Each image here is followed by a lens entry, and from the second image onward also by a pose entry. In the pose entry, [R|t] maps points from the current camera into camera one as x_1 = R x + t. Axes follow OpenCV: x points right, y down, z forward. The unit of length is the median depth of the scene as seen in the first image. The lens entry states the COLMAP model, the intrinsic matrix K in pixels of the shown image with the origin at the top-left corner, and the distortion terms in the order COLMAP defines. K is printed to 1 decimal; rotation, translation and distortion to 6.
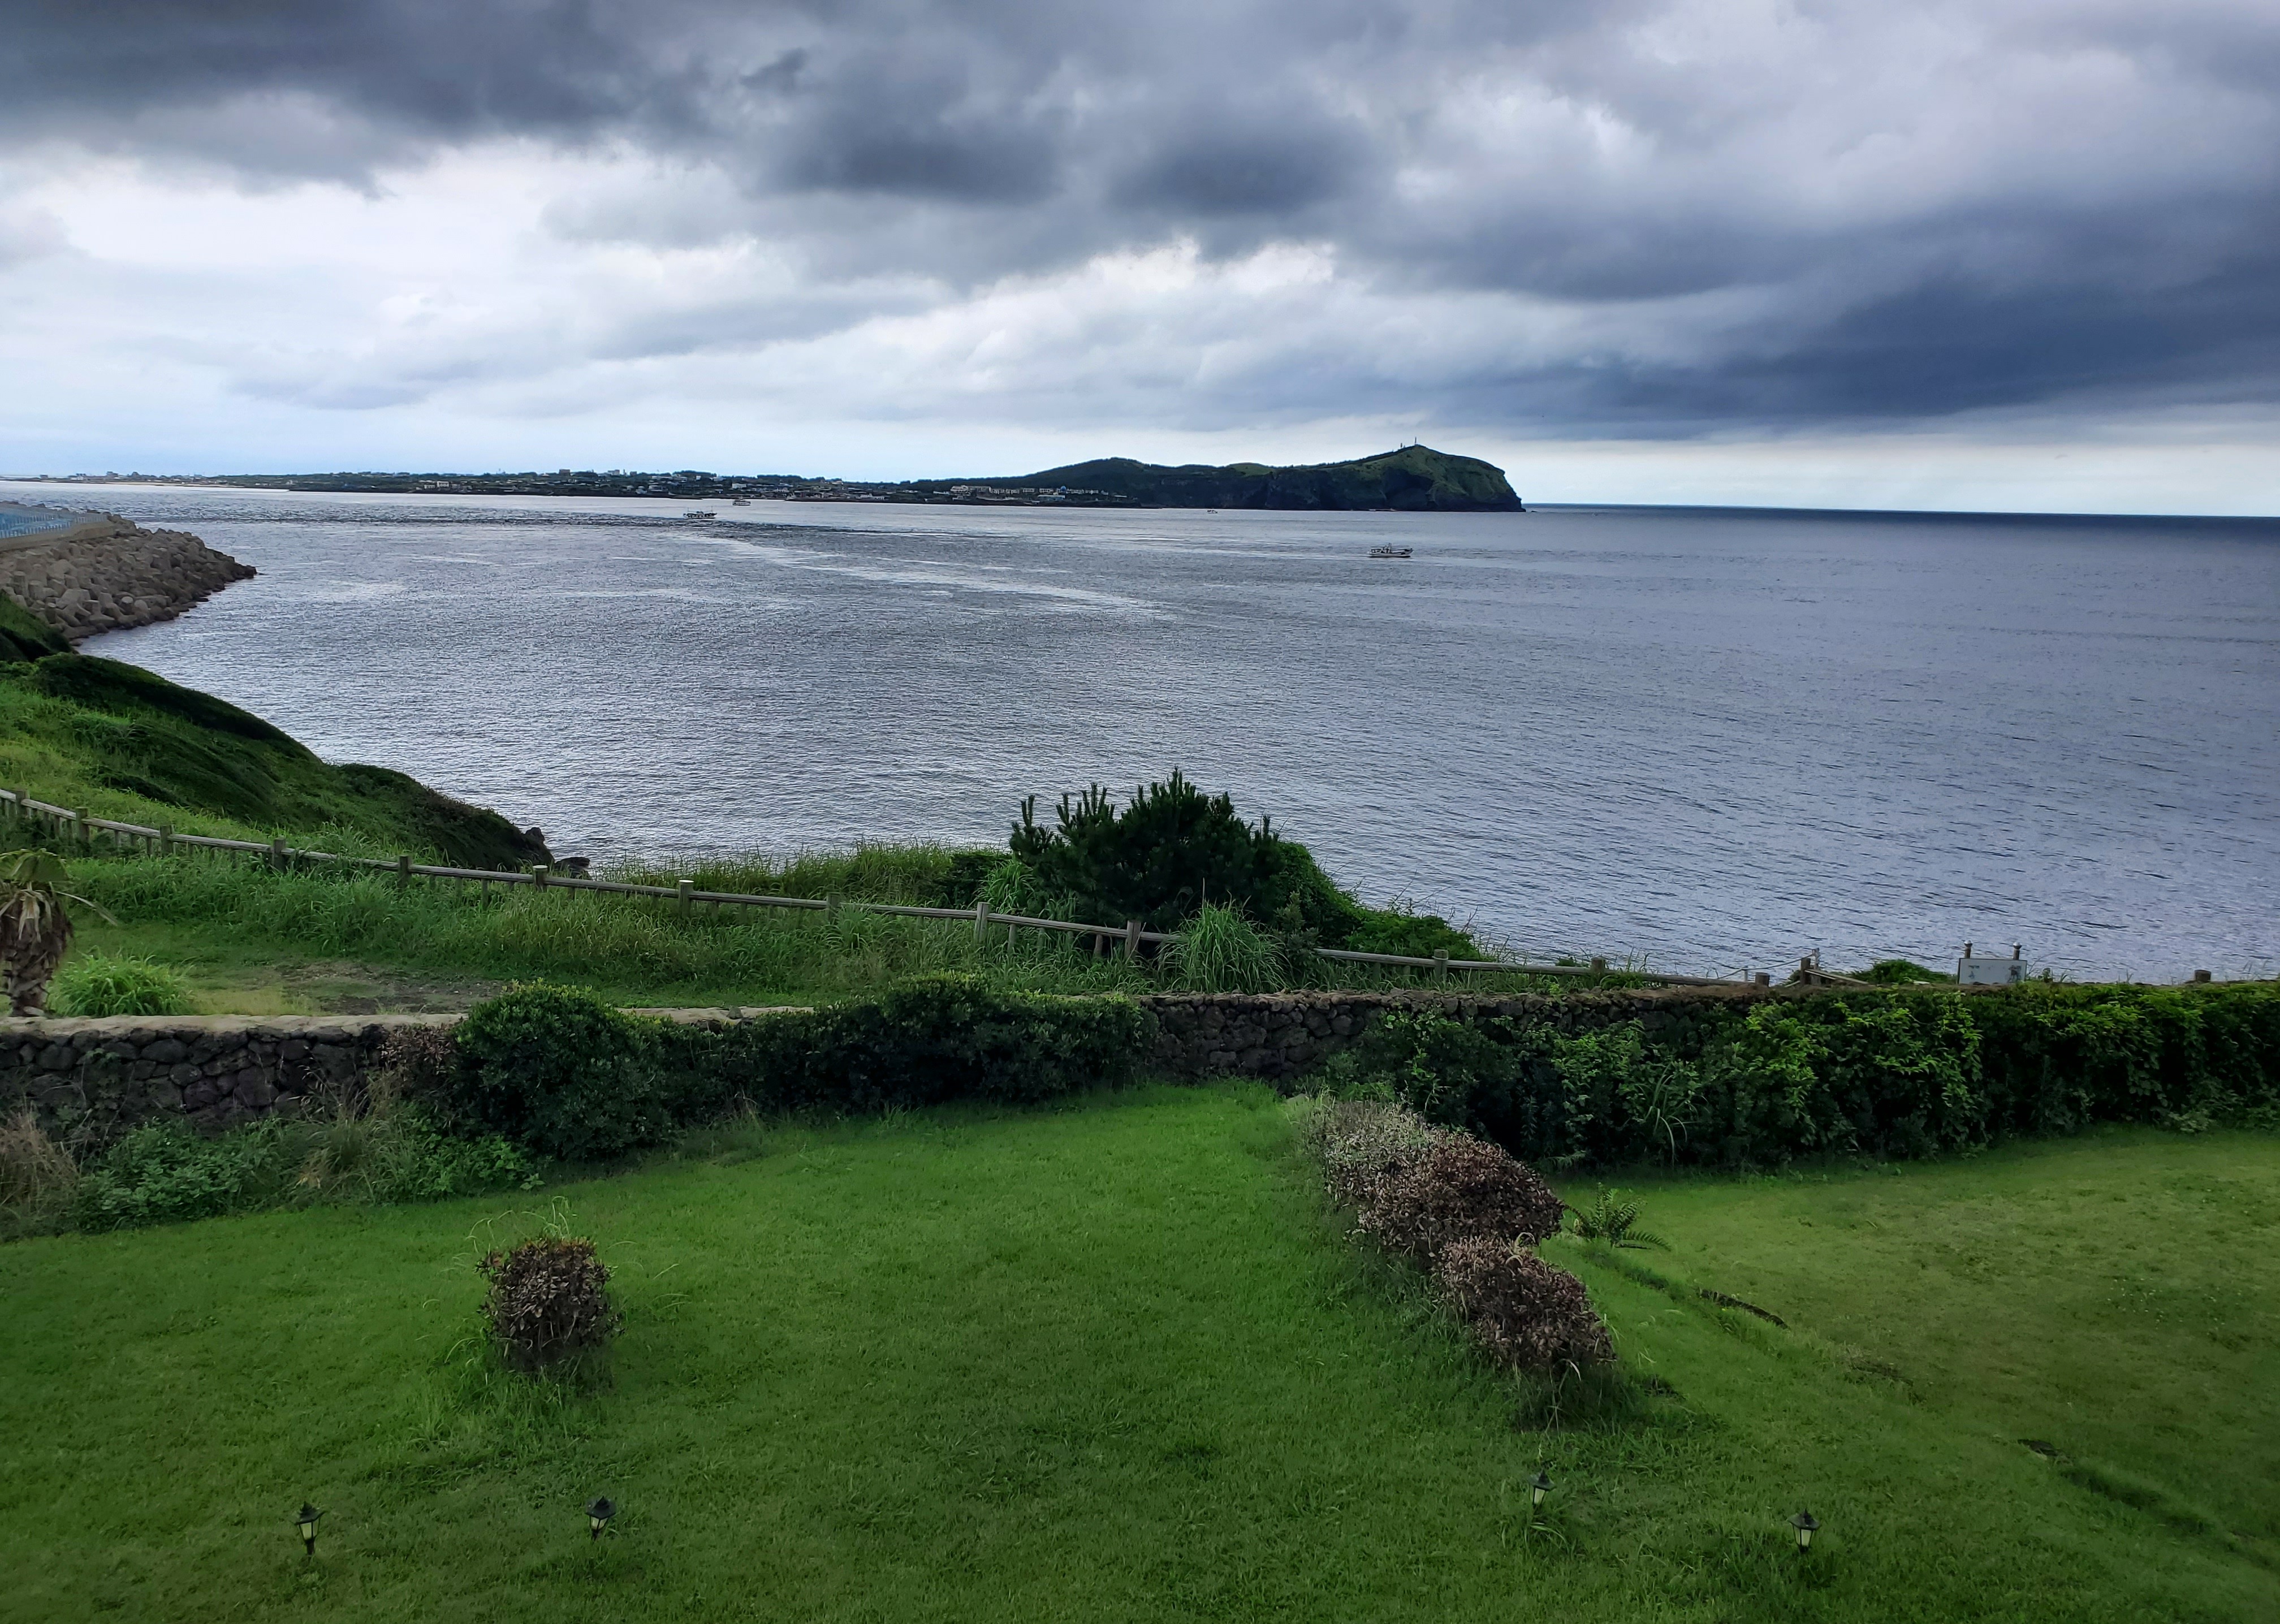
lens RADIAL K [[1778.9, 0, 1119.0], [0, 1778.9, 813.9], [0, 0, 1]] dist [0.027385, -0.003469]
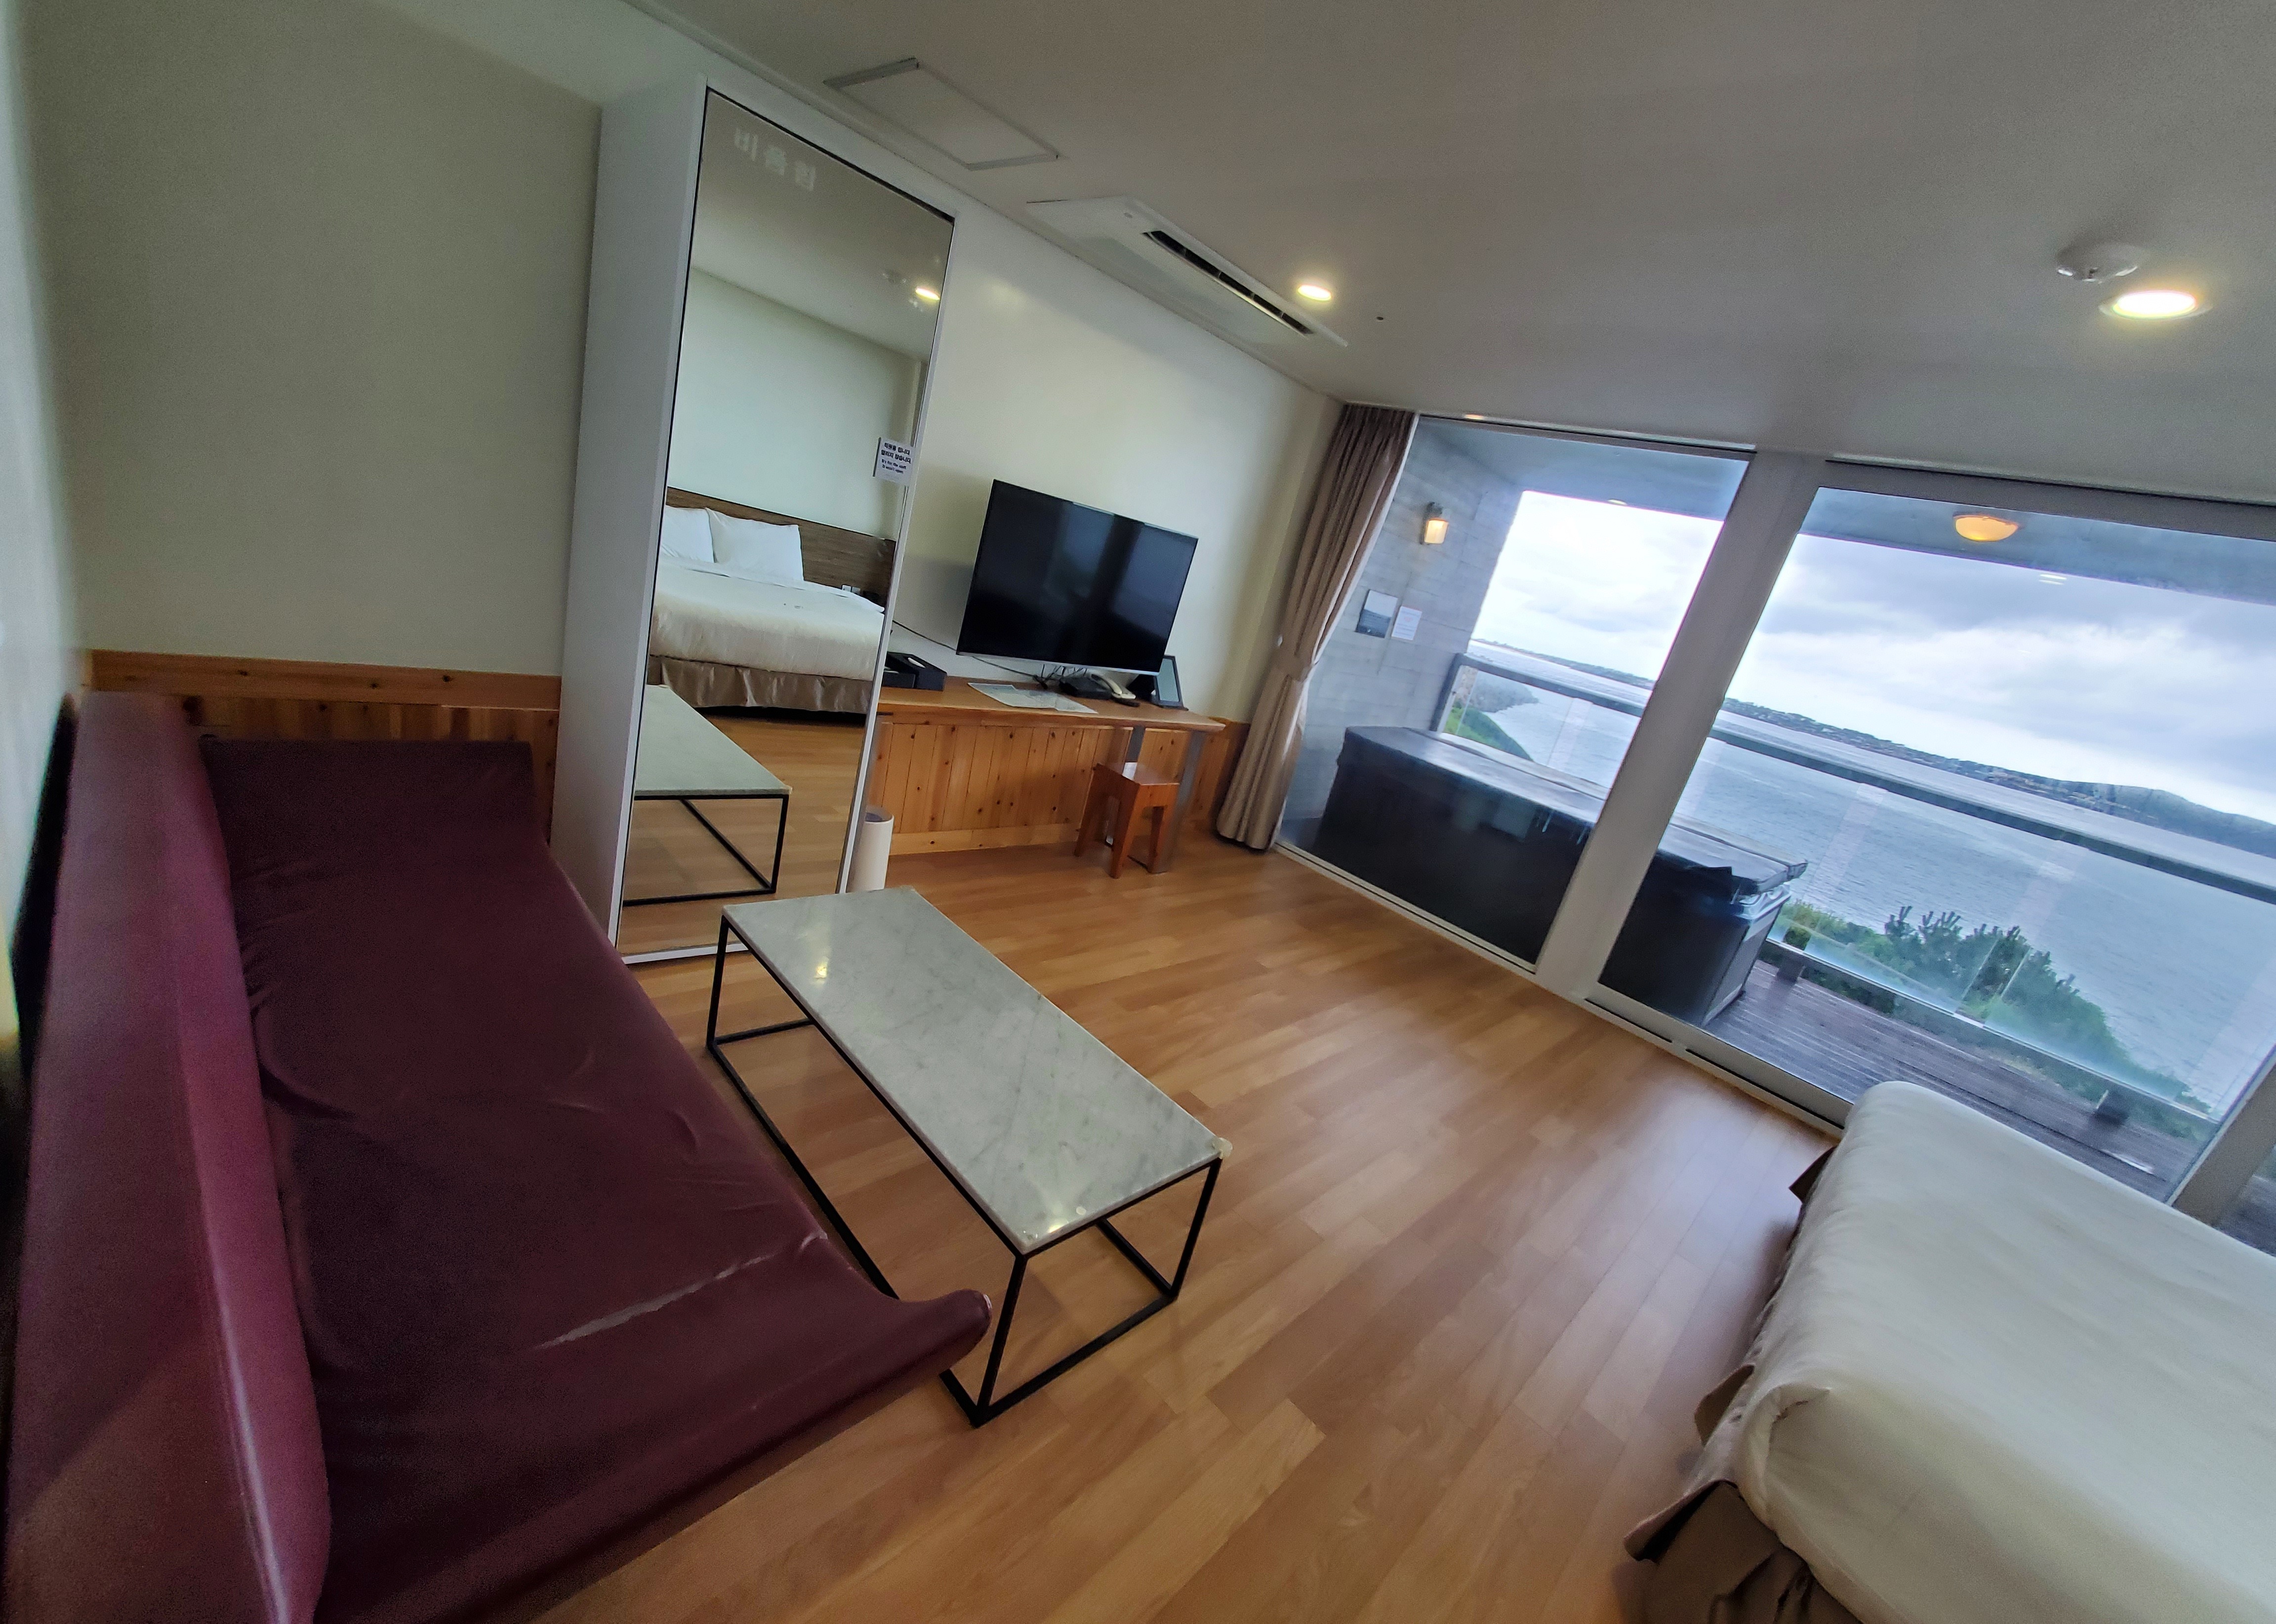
lens RADIAL K [[900.6, 0, 1151.5], [0, 900.6, 820.7], [0, 0, 1]] dist [0.007811, -0.001879]
pose [[0.628320, 0.356112, -0.691663, 0.105946], [-0.364503, 0.920210, 0.142660, 0.086529], [0.687278, 0.162477, 0.707990, -0.358633]]
